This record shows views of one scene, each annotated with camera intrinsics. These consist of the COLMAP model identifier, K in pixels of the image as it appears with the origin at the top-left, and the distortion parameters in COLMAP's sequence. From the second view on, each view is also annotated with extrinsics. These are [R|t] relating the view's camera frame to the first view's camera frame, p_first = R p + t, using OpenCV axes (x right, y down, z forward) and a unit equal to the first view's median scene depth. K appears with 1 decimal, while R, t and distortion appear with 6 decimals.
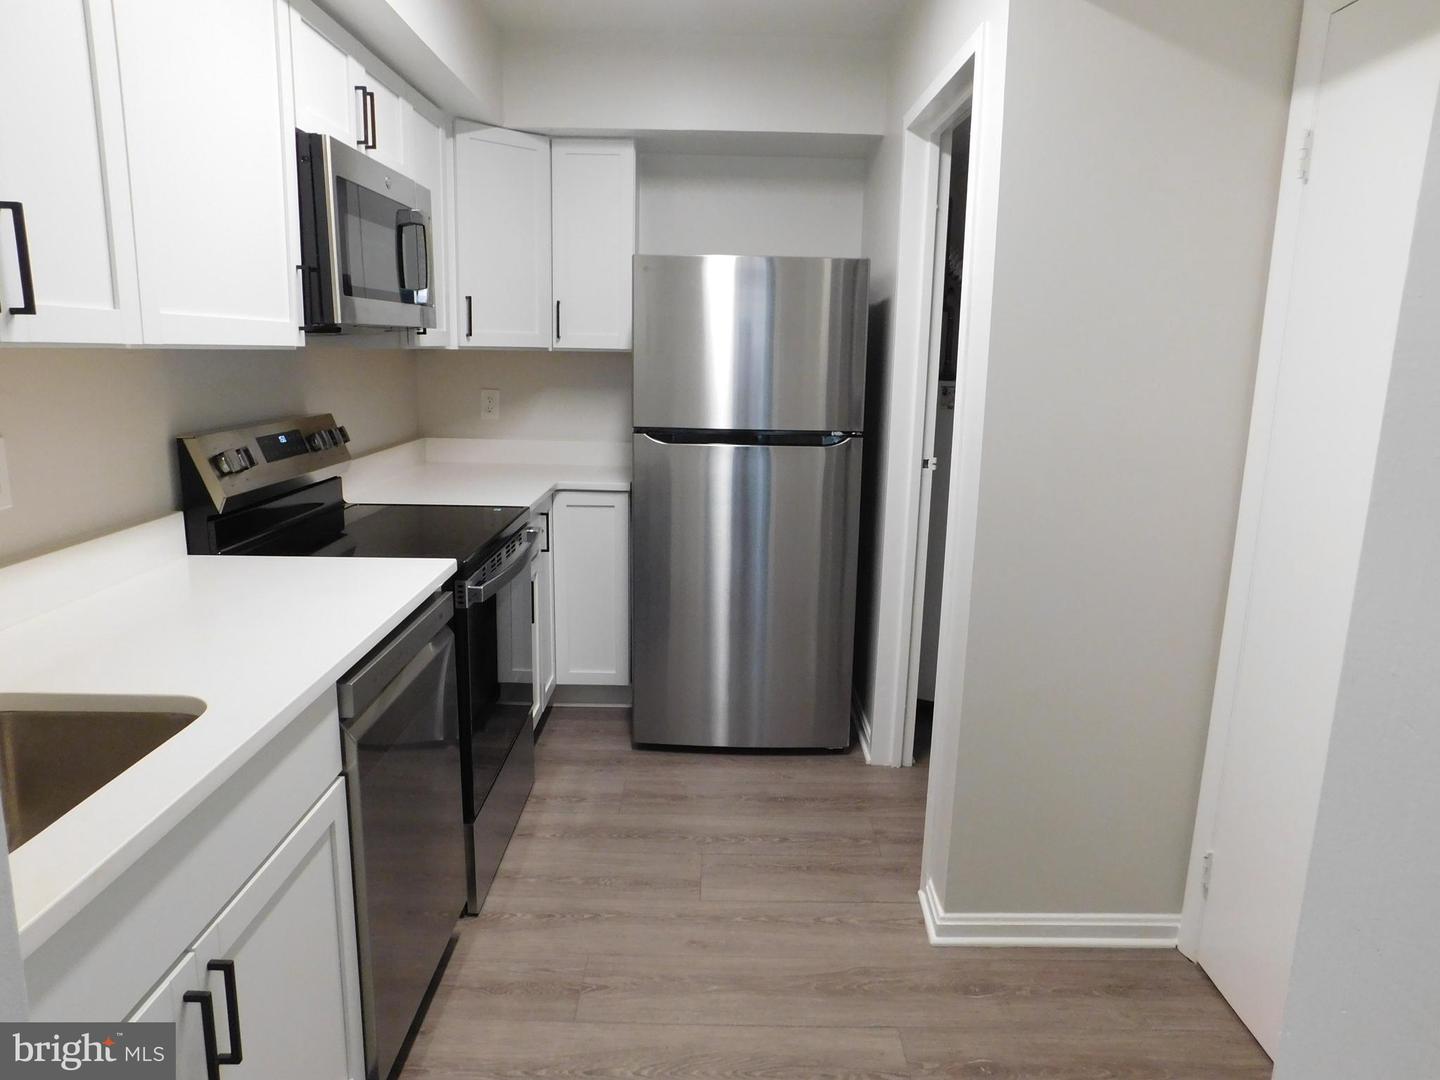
lens RADIAL K [[943.5, 0, 720.0], [0, 943.5, 540.0], [0, 0, 1]] dist [-0.073417, 0.051497]
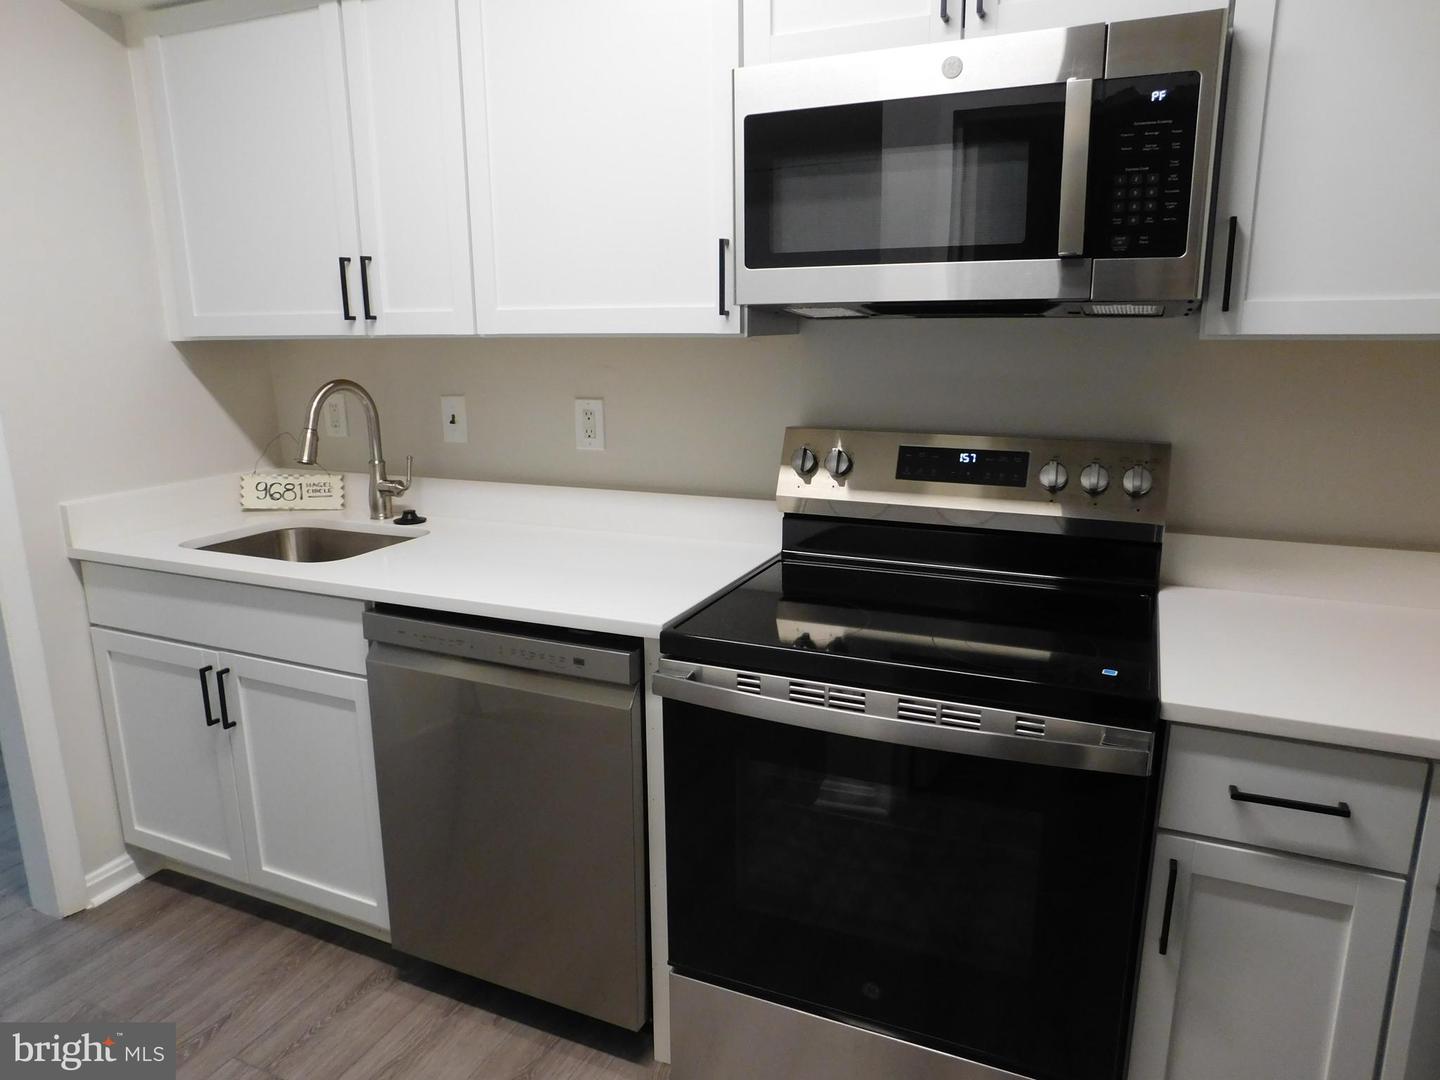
lens RADIAL K [[943.5, 0, 720.0], [0, 943.5, 540.0], [0, 0, 1]] dist [-0.073417, 0.051497]
pose [[-0.415139, 0.185492, -0.890647, 0.299653], [-0.182215, 0.942203, 0.281161, -0.225714], [0.891323, 0.279010, -0.357346, 1.128960]]
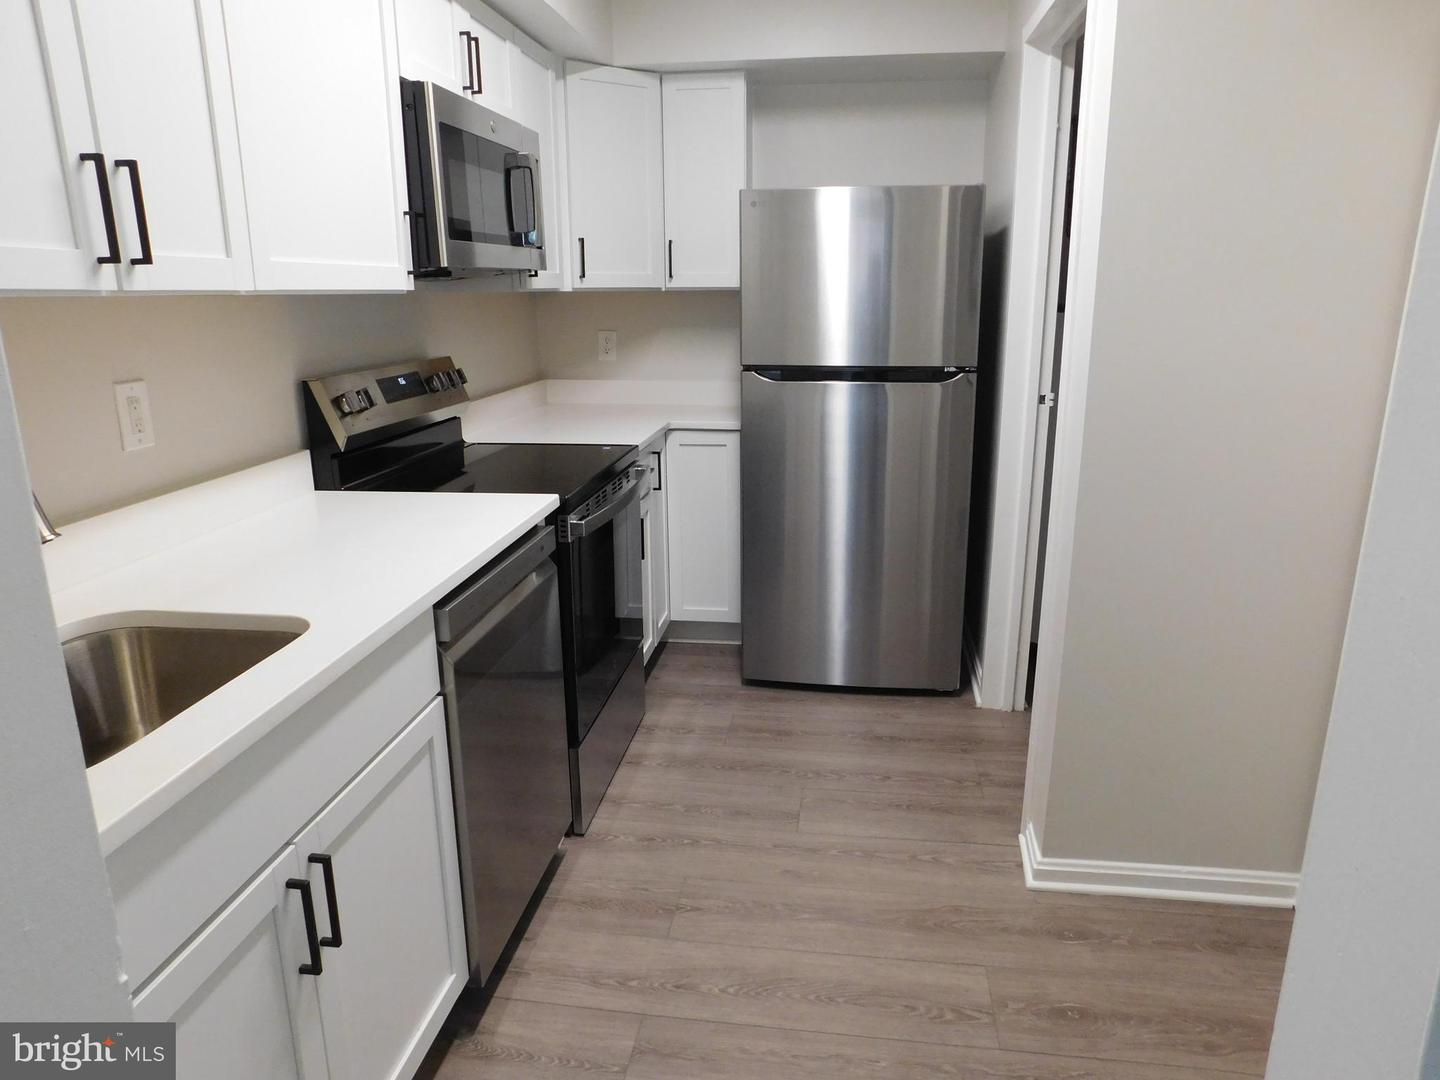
lens RADIAL K [[943.5, 0, 720.0], [0, 943.5, 540.0], [0, 0, 1]] dist [-0.073417, 0.051497]
pose [[0.989456, 0.010475, -0.144453, 0.040239], [-0.001780, 0.998185, 0.060193, 0.006782], [0.144821, -0.059301, 0.987679, -0.000672]]
